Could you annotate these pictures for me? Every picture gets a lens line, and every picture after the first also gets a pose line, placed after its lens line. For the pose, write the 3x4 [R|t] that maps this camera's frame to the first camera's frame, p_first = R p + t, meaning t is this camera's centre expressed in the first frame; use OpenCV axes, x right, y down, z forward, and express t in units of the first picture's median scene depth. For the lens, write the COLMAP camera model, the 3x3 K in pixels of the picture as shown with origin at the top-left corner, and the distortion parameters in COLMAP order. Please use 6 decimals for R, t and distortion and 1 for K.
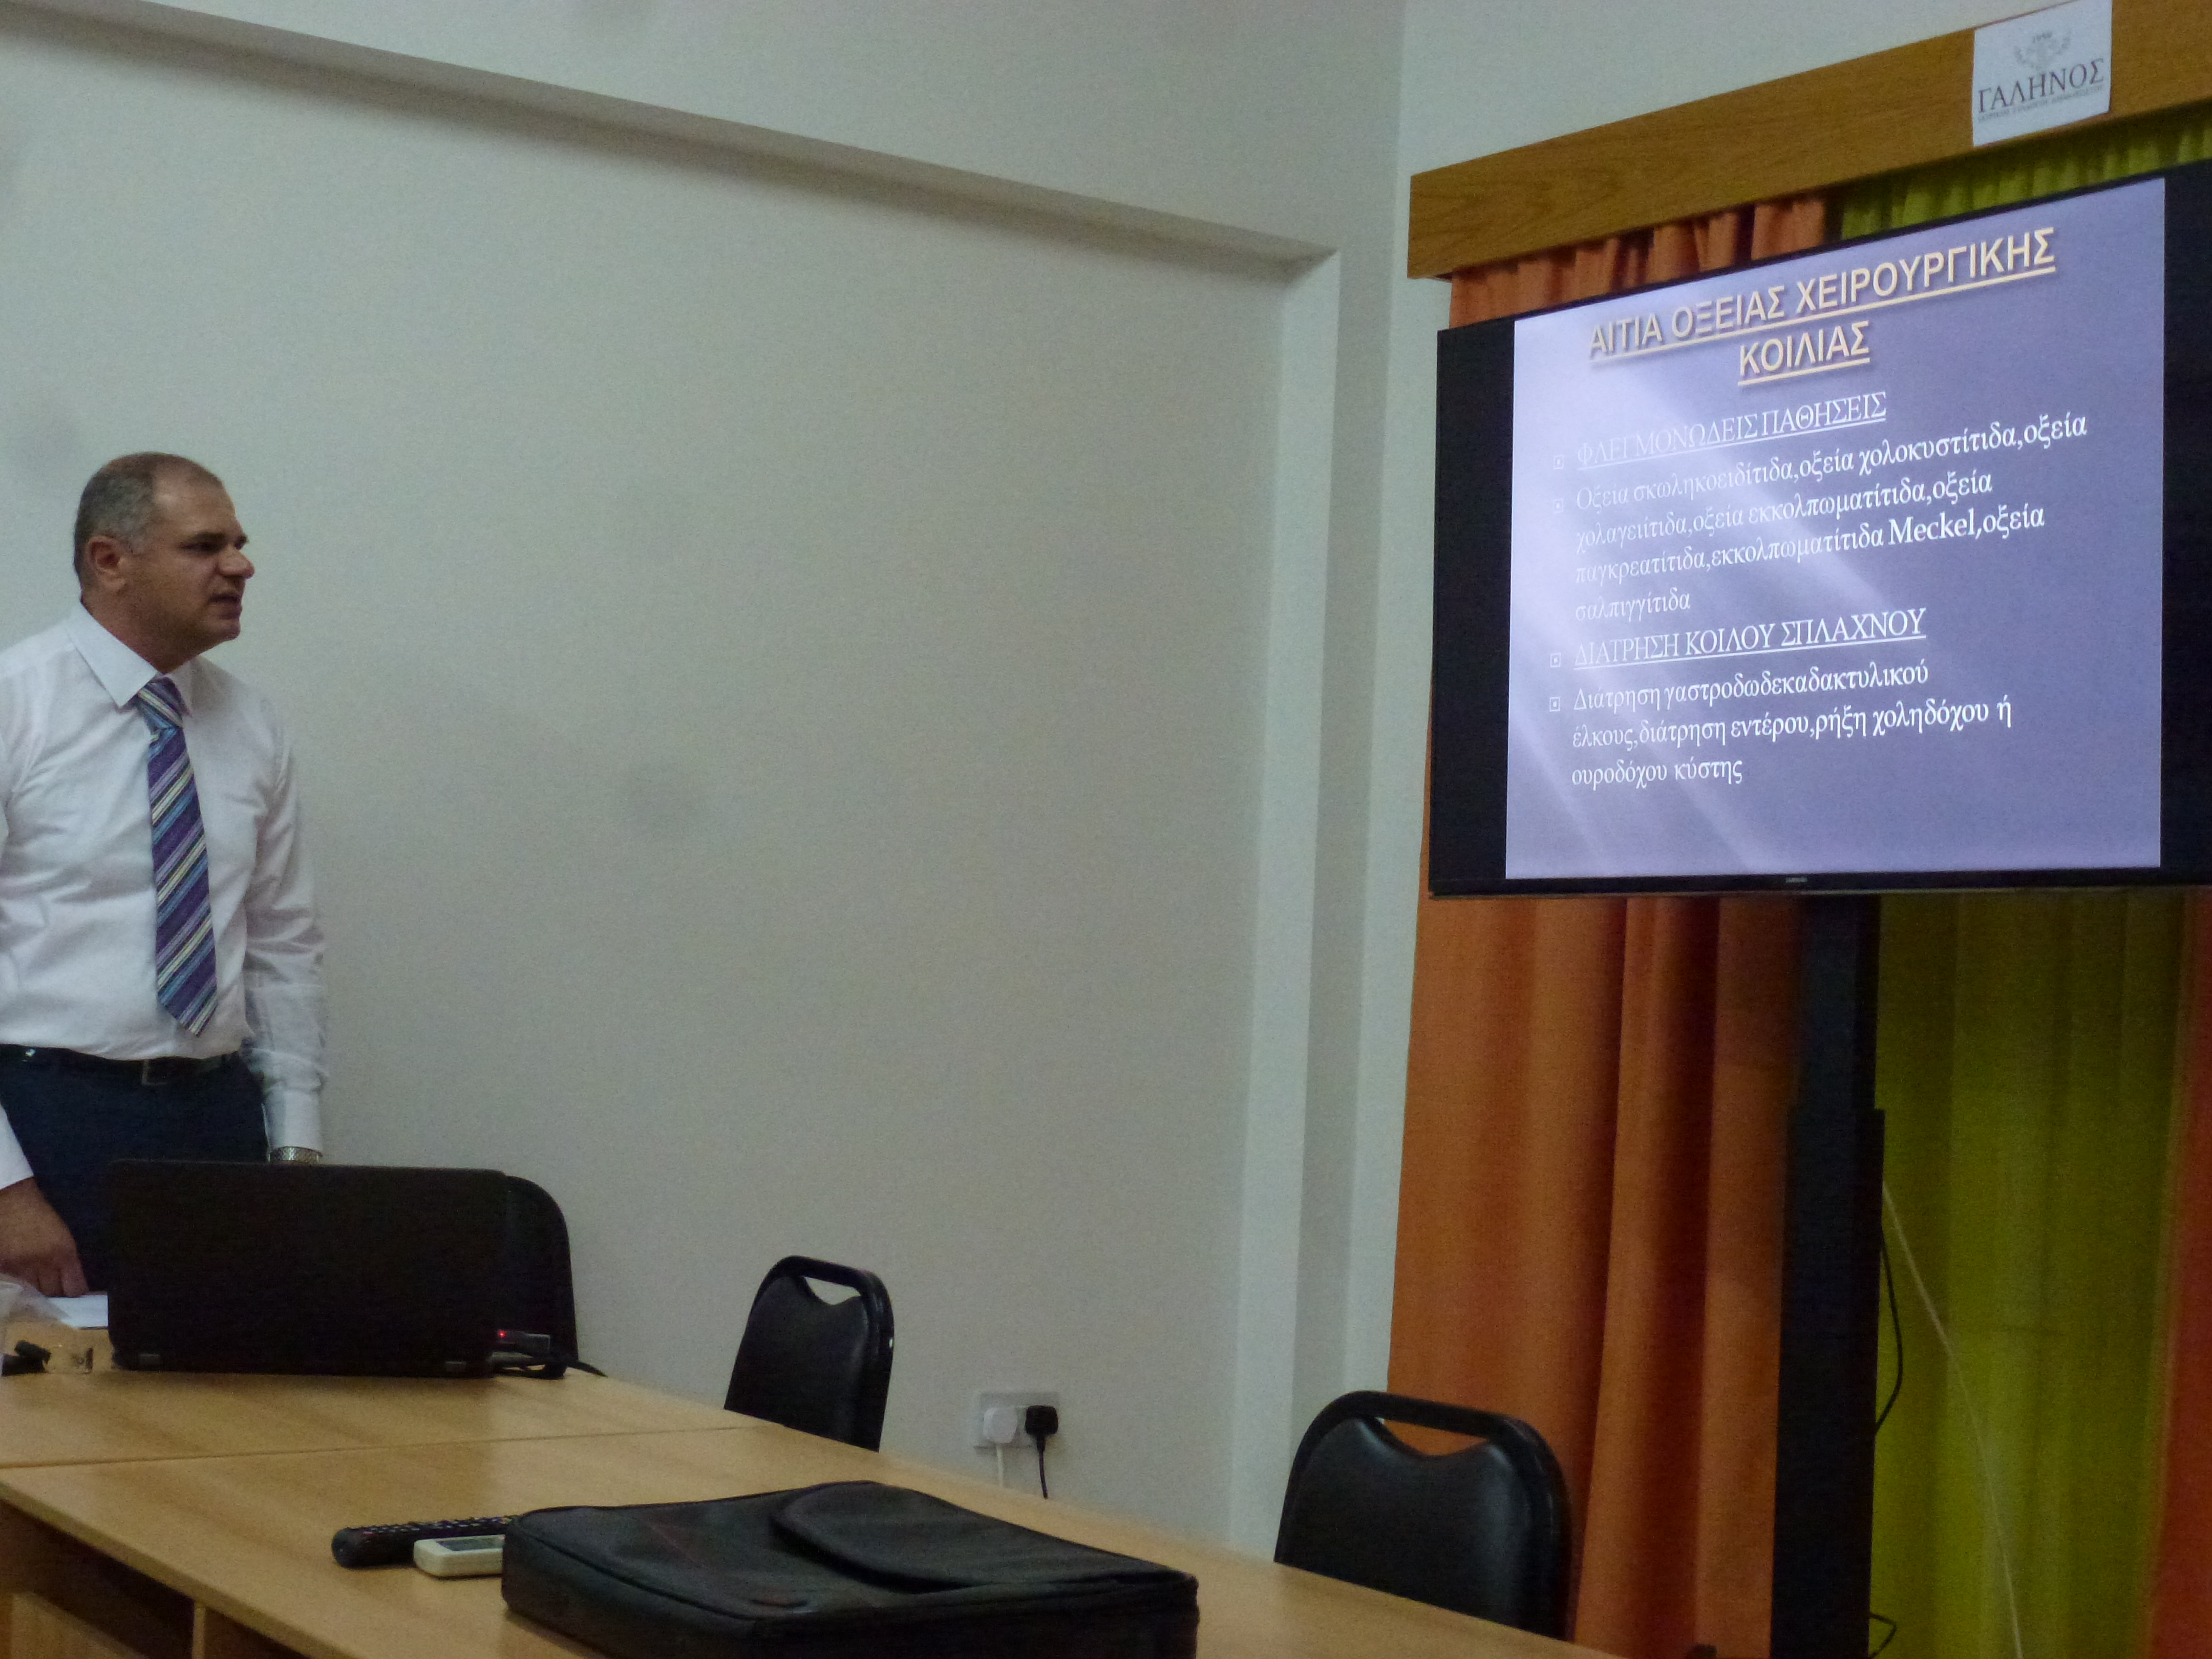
lens RADIAL K [[3306.8, 0, 1084.6], [0, 3306.8, 837.7], [0, 0, 1]] dist [-0.015816, 0.000000]
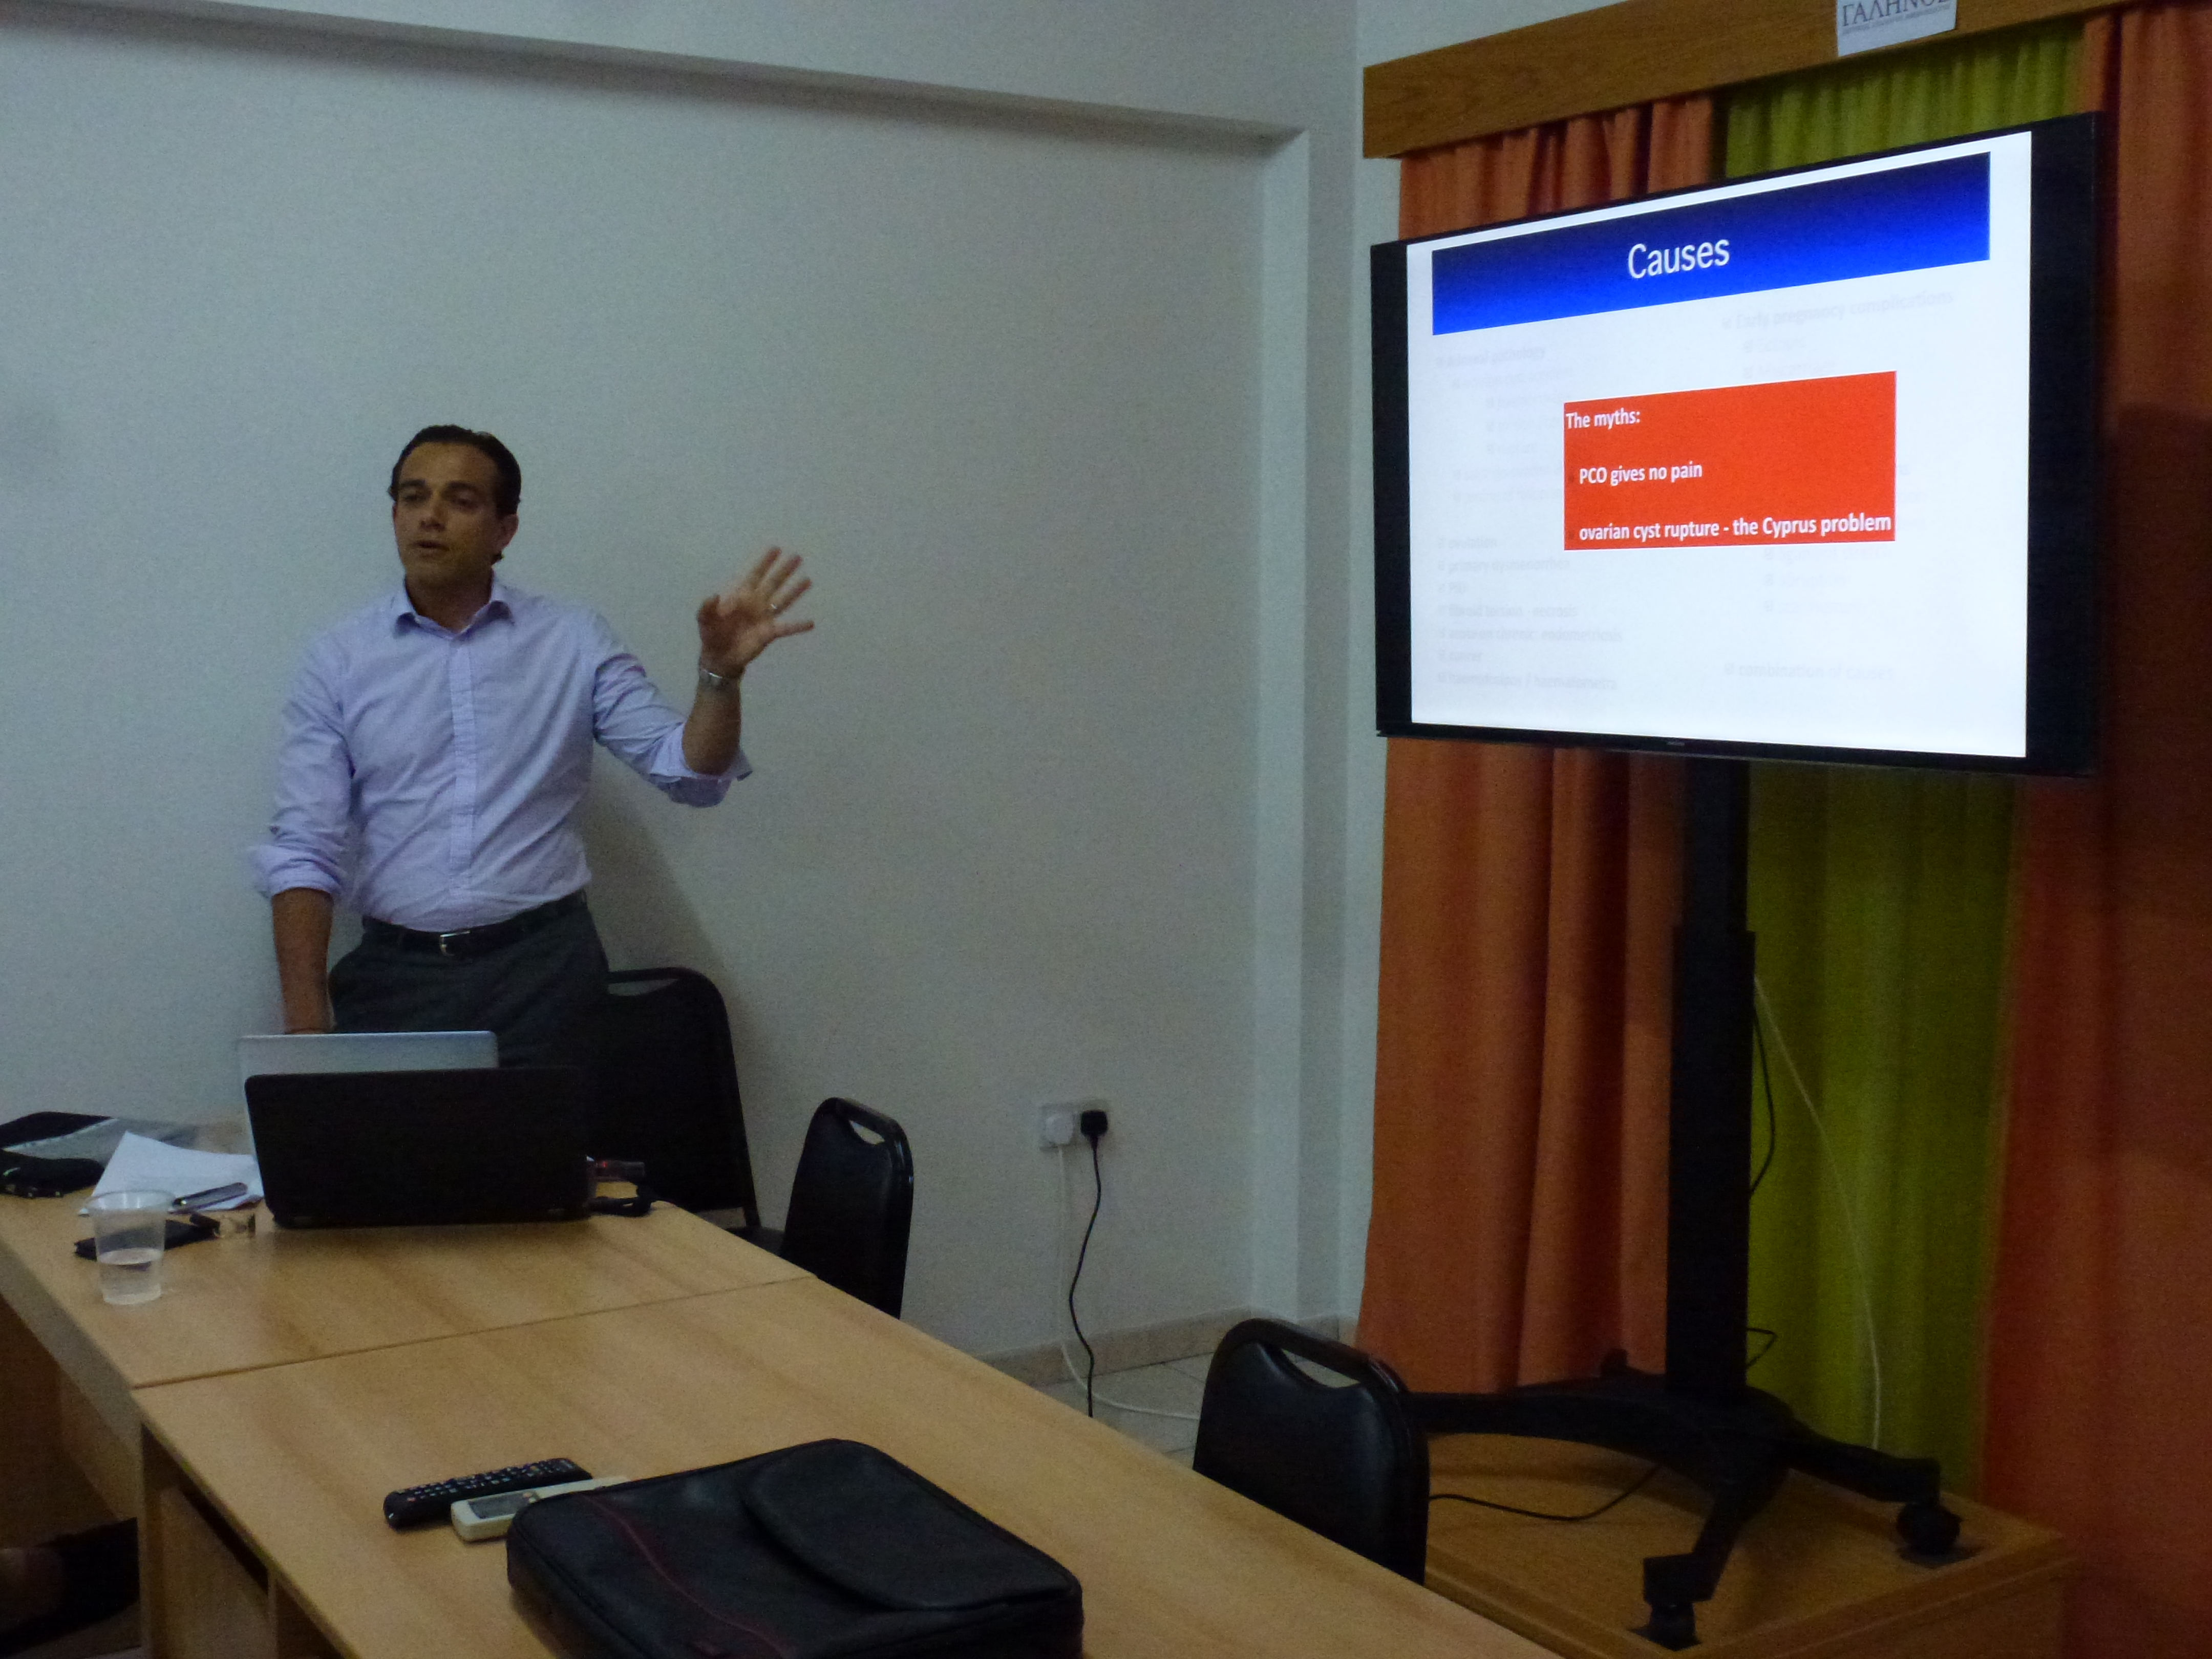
lens RADIAL K [[2620.7, 0, 1090.8], [0, 2620.7, 824.8], [0, 0, 1]] dist [-0.021883, 0.000000]
pose [[0.998222, -0.037853, -0.046046, 0.043971], [0.043708, 0.990065, 0.133643, -0.079846], [0.040529, -0.135418, 0.989959, 0.063189]]
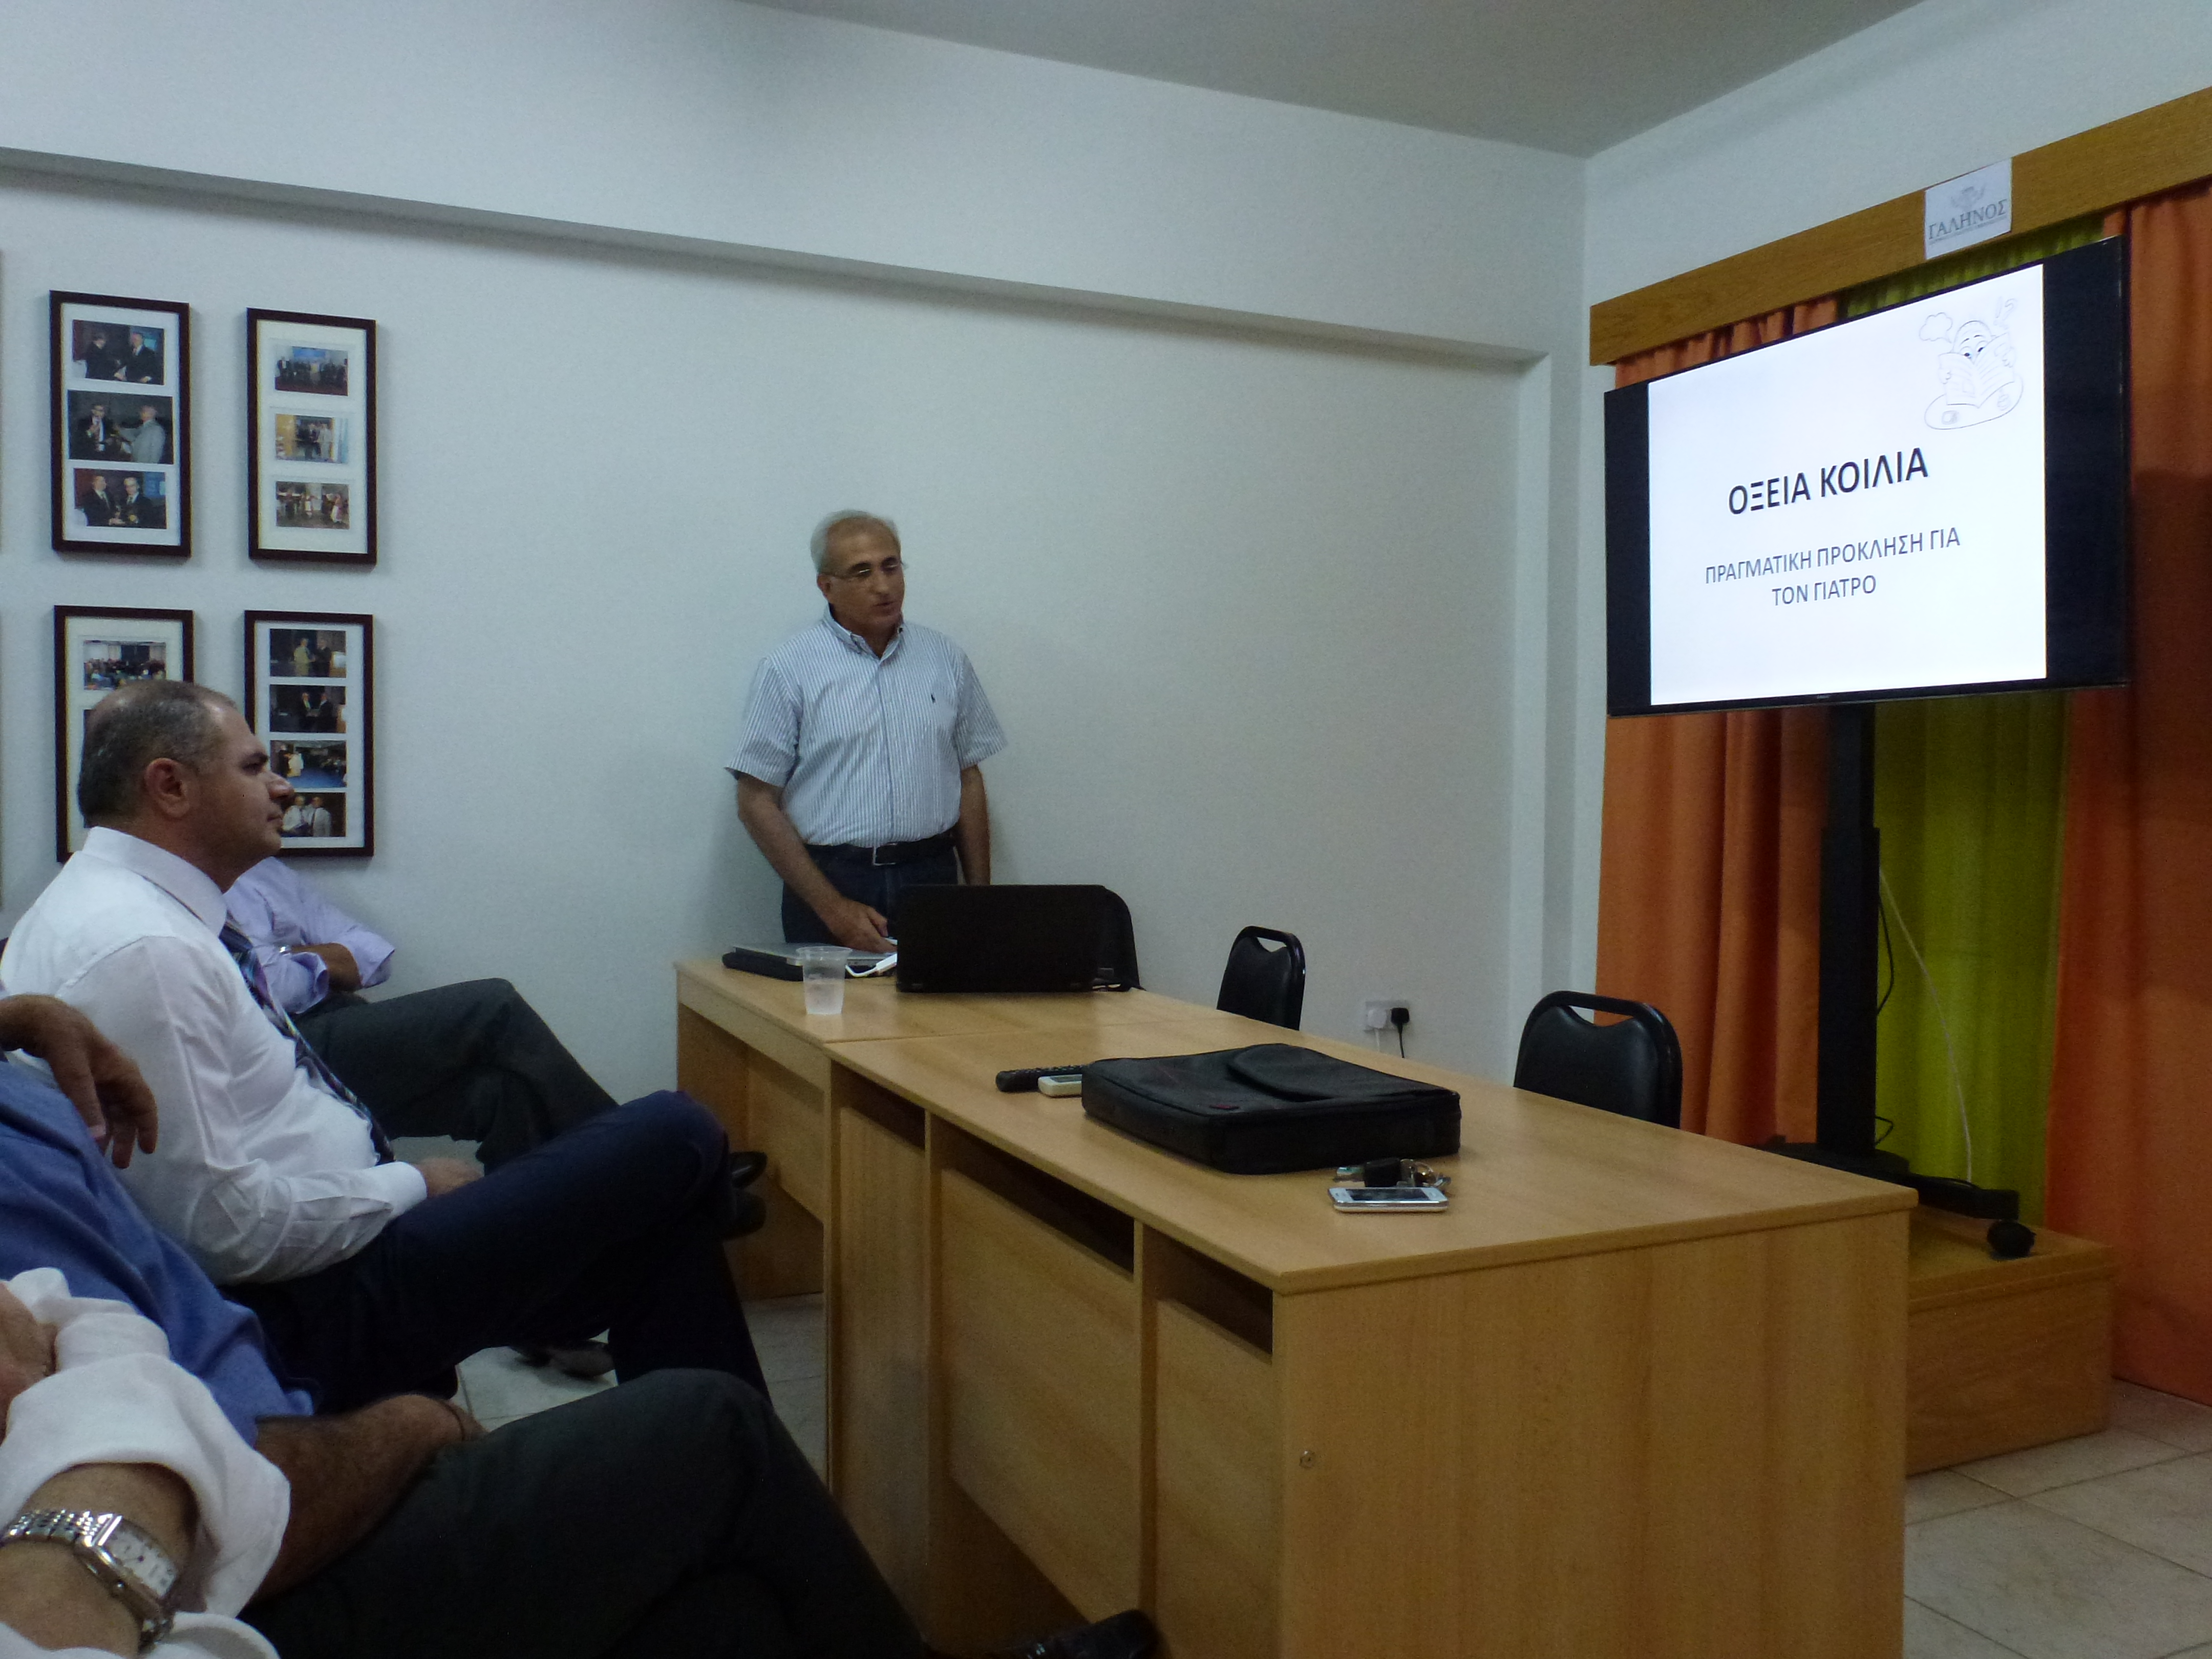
lens RADIAL K [[1793.2, 0, 1104.5], [0, 1793.2, 827.4], [0, 0, 1]] dist [-0.031088, 0.010170]
pose [[0.982581, -0.031759, -0.183100, 0.013362], [0.043768, 0.997121, 0.061921, 0.005783], [0.180606, -0.068856, 0.981142, 0.011551]]
